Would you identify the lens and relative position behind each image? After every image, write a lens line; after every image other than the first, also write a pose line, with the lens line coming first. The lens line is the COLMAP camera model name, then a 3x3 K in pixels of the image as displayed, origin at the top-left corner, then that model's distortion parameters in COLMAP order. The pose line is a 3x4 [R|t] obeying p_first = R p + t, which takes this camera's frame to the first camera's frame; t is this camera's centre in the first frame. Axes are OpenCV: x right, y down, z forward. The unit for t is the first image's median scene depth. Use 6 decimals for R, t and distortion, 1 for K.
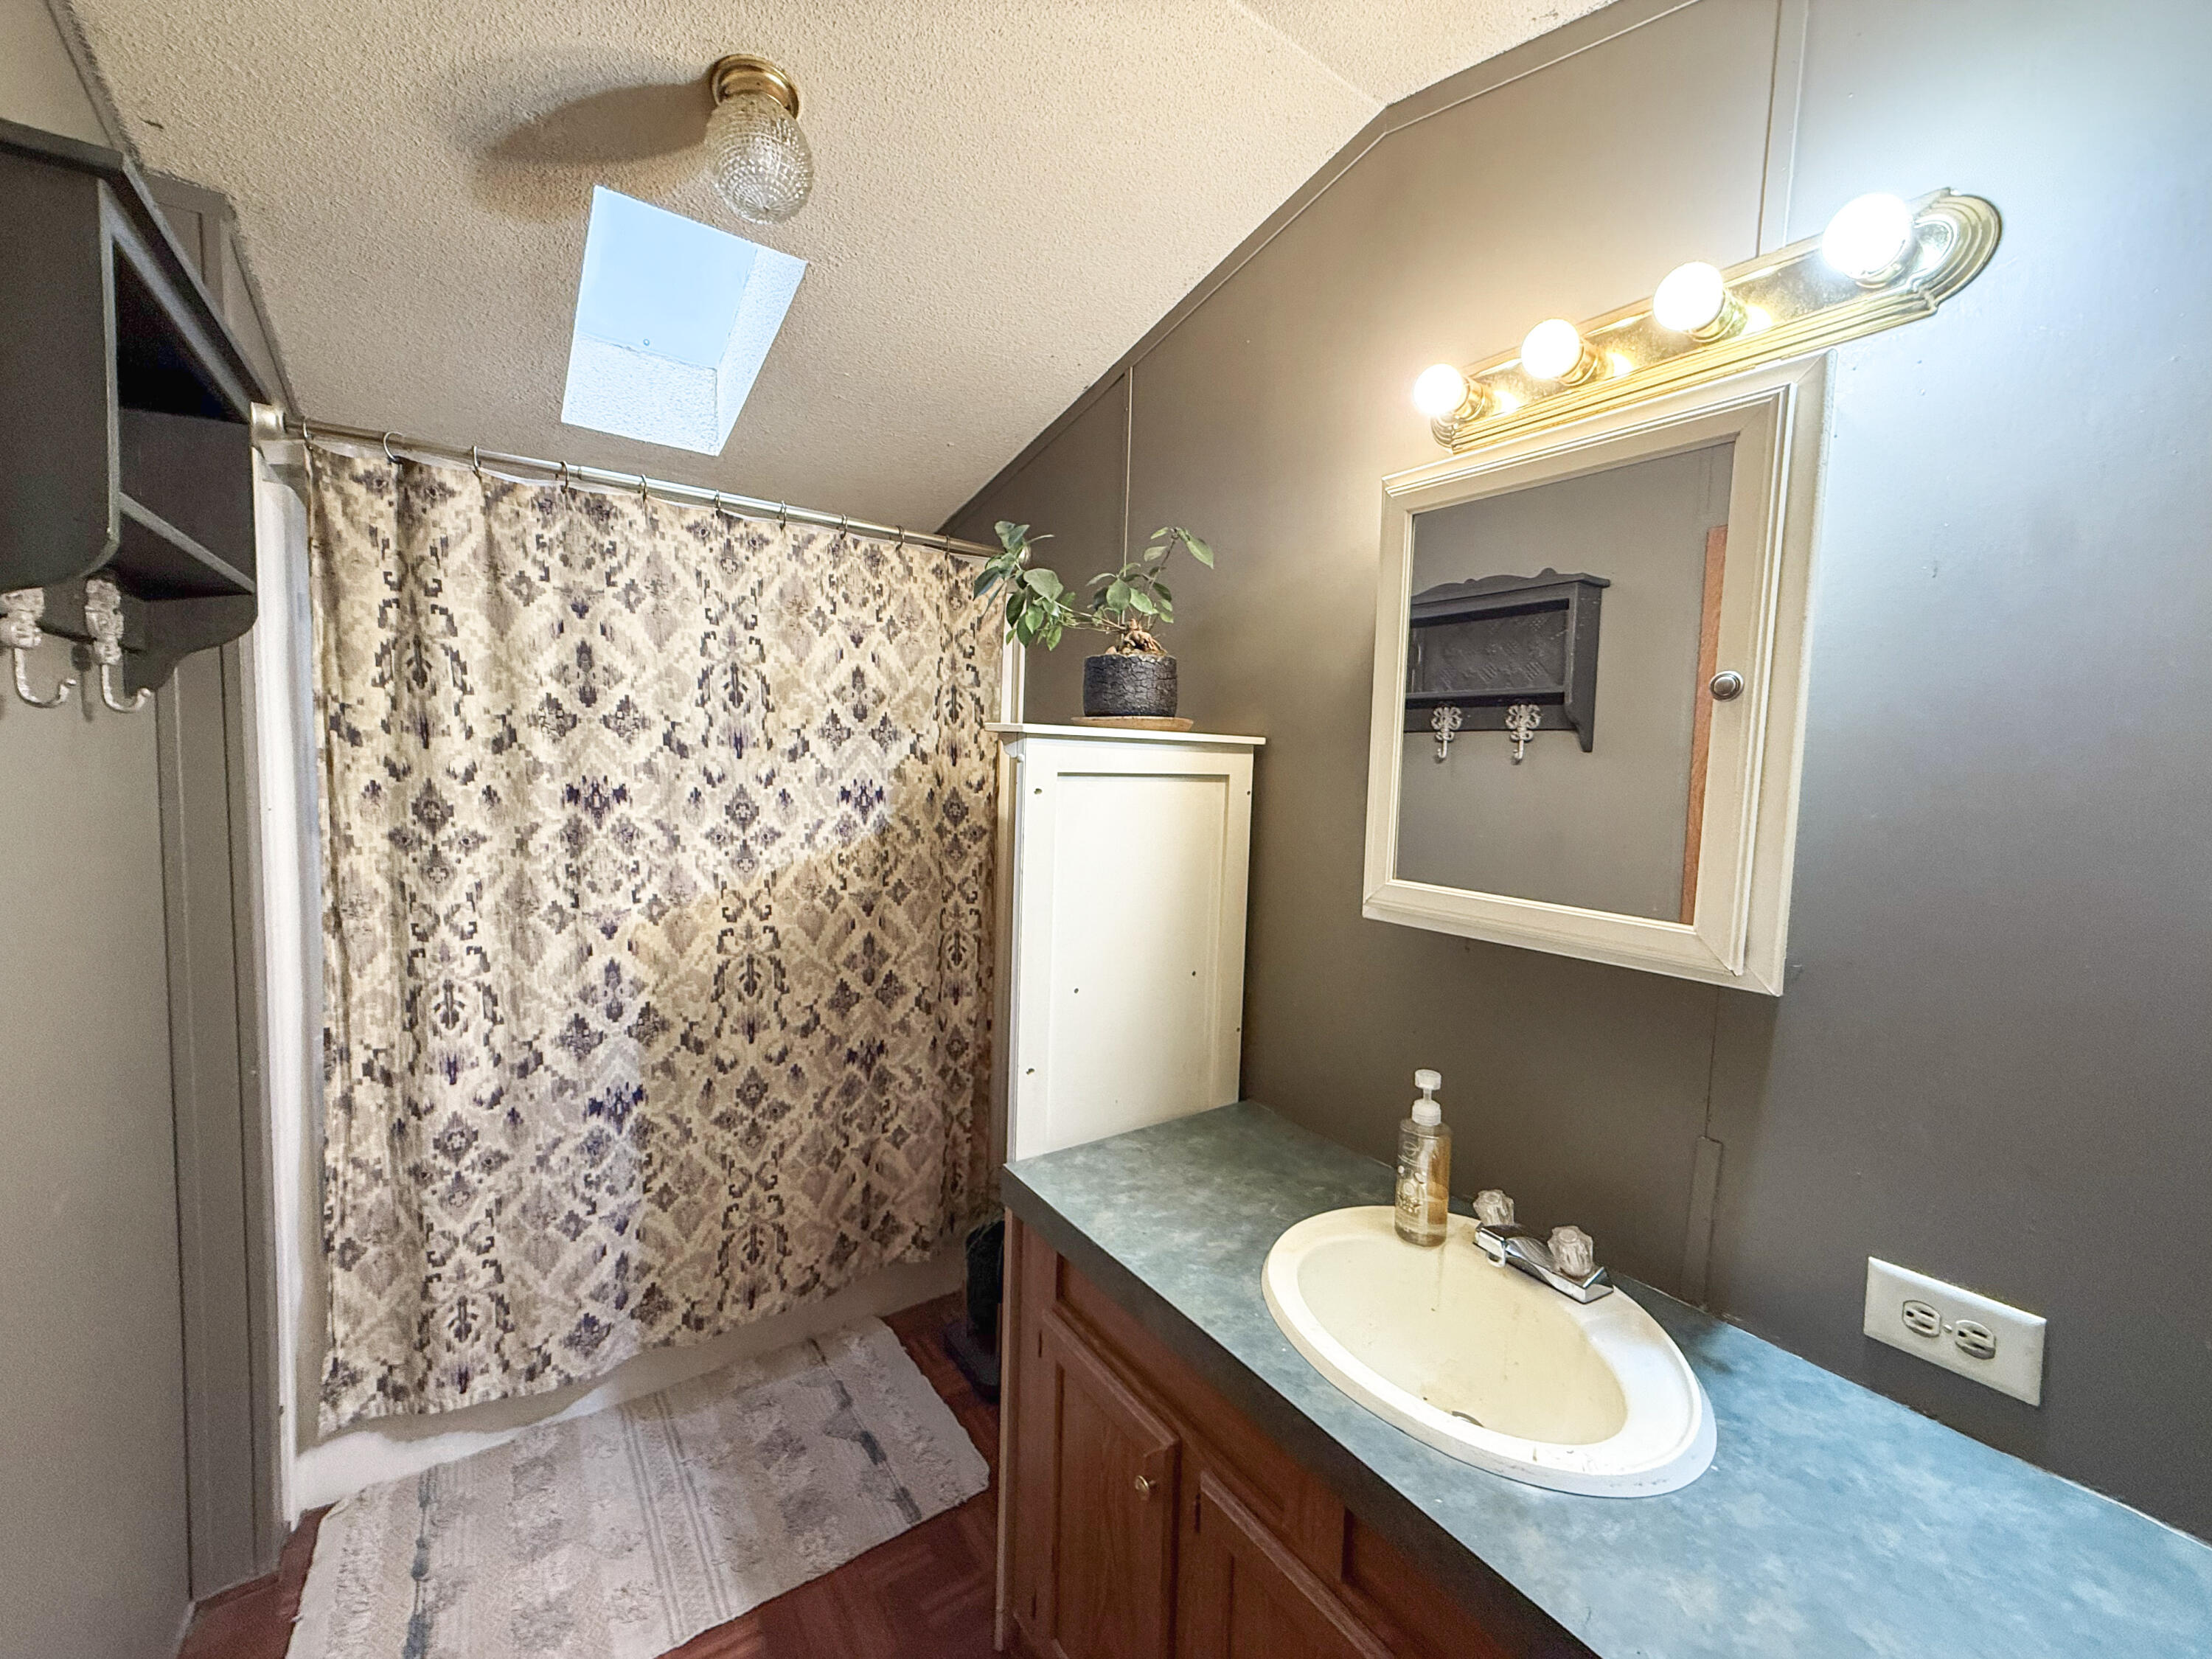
lens RADIAL K [[878.2, 0, 1098.2], [0, 878.2, 829.3], [0, 0, 1]] dist [0.000656, -0.000207]
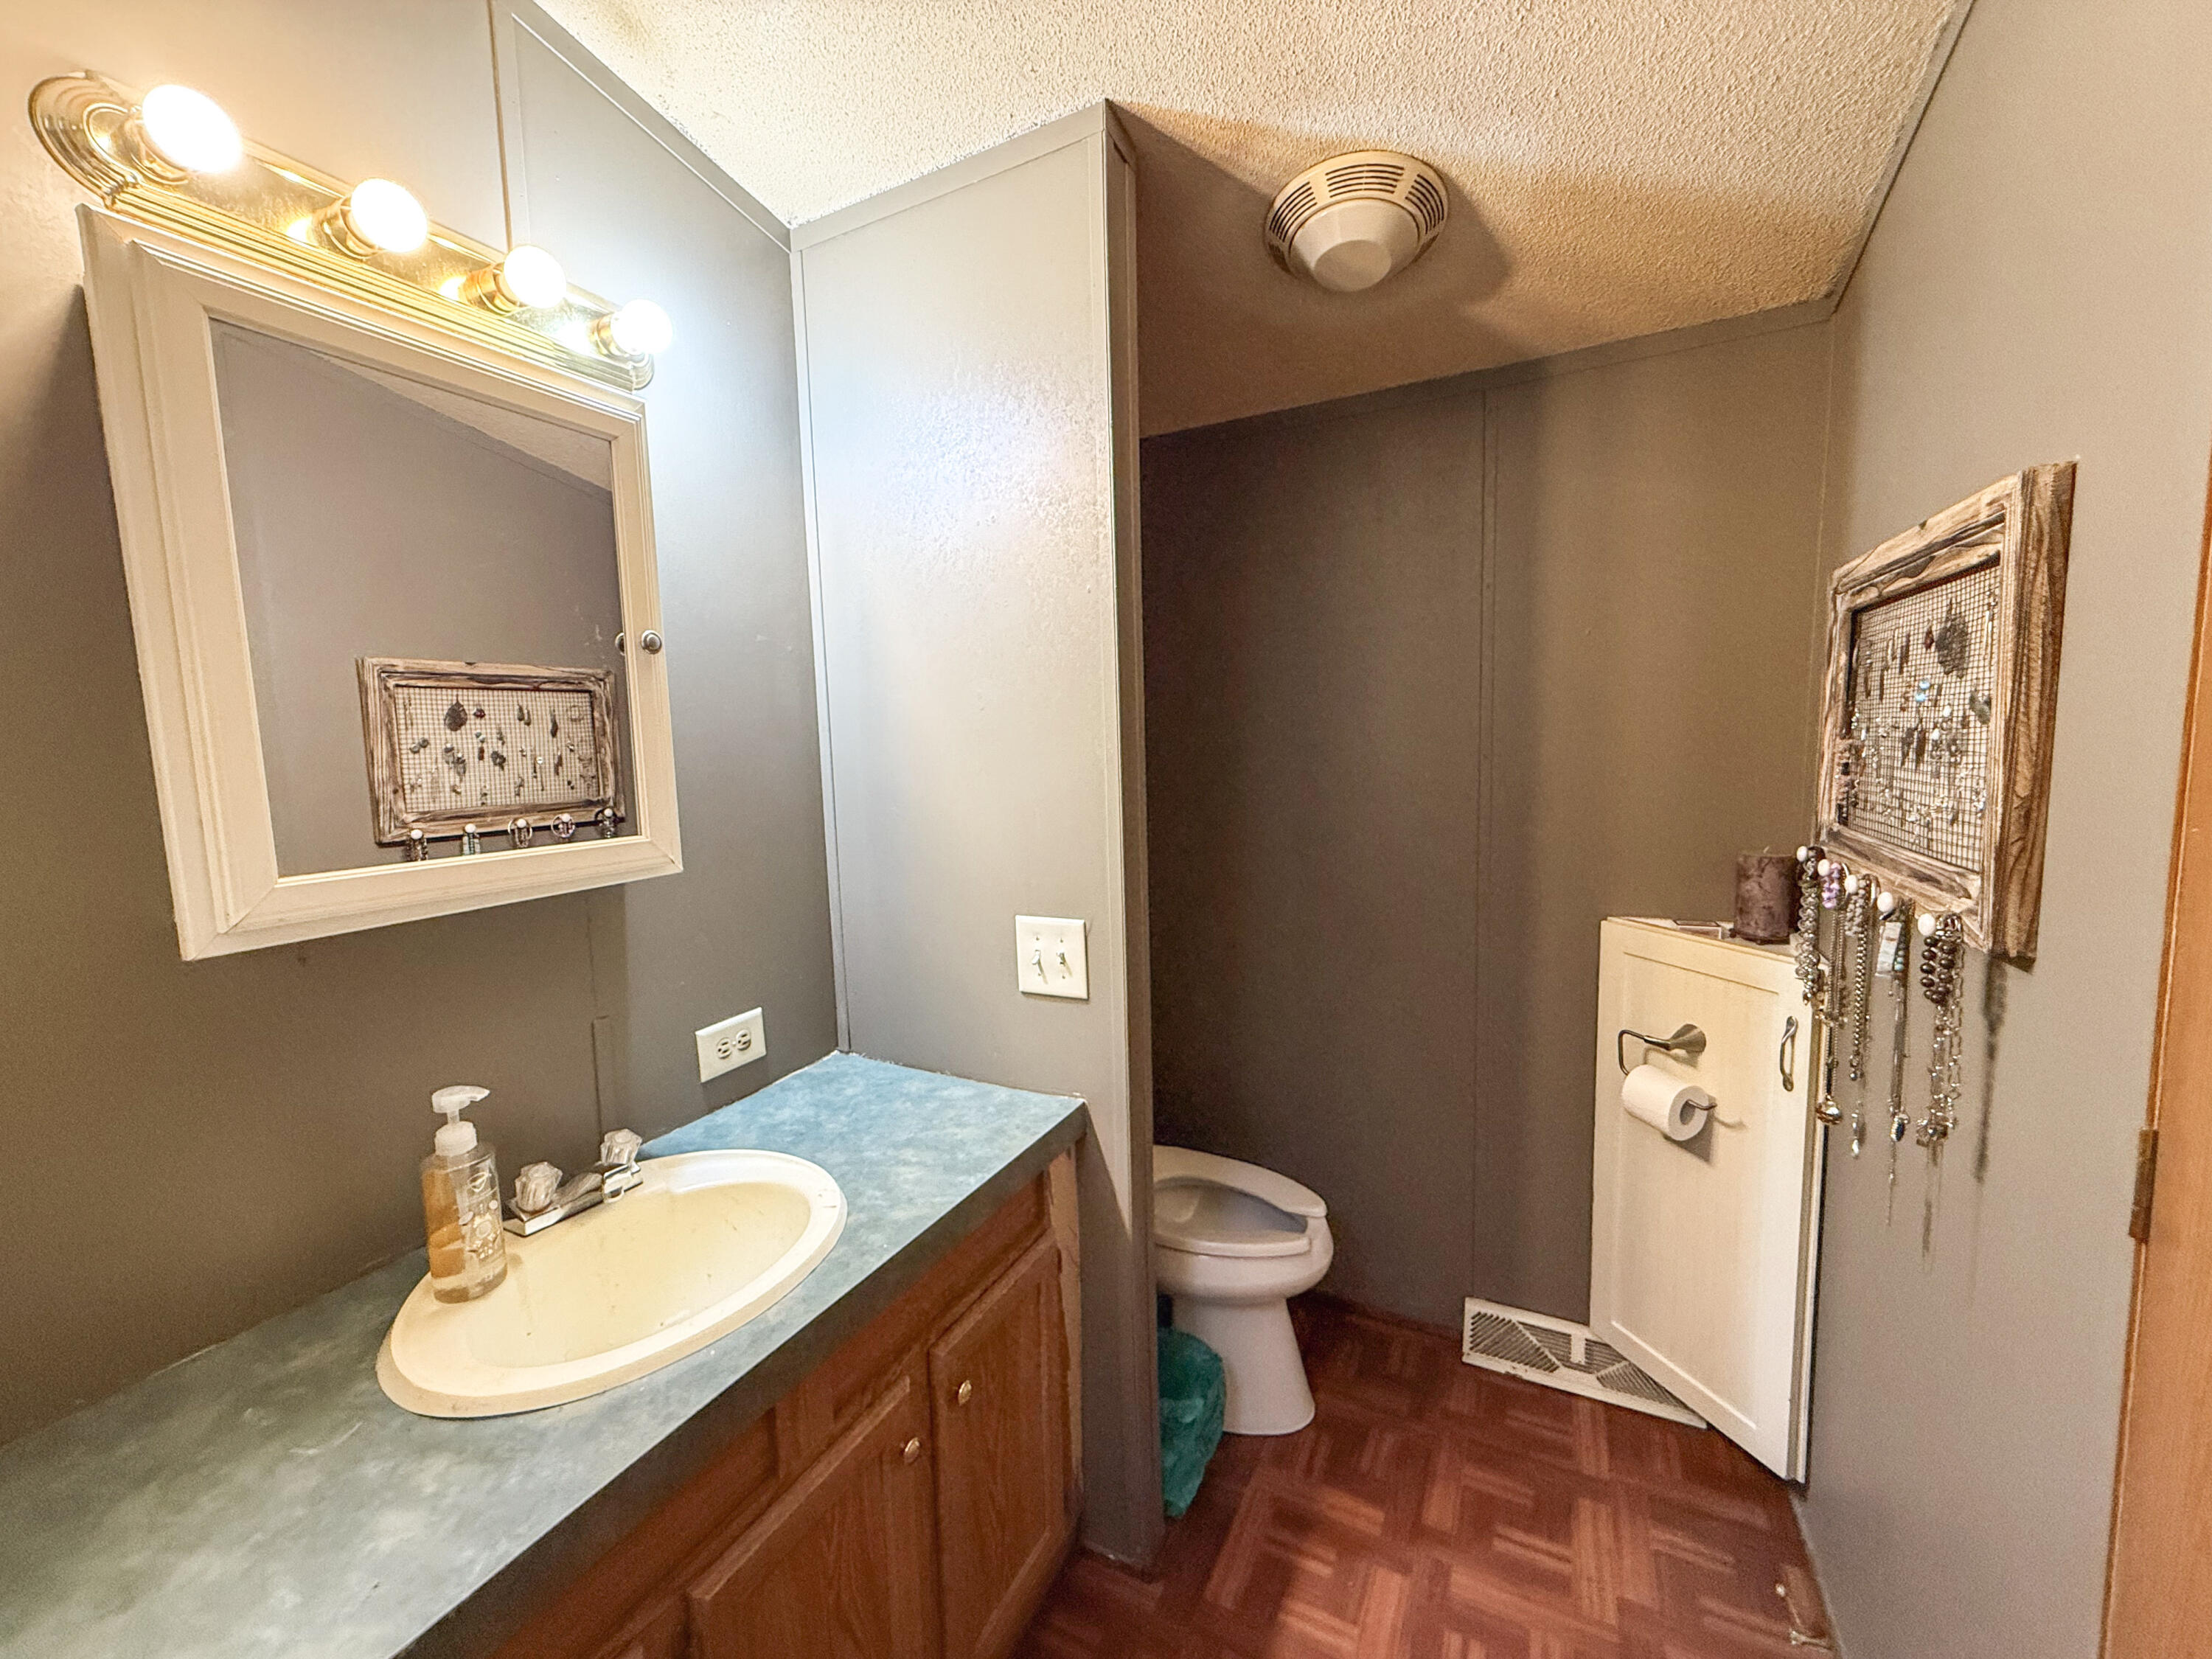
lens RADIAL K [[878.2, 0, 1098.2], [0, 878.2, 829.3], [0, 0, 1]] dist [0.000656, -0.000207]
pose [[-0.474088, -0.111736, 0.873359, -0.611068], [0.074229, 0.983312, 0.166097, -0.049314], [-0.877343, 0.143573, -0.457883, 0.858097]]
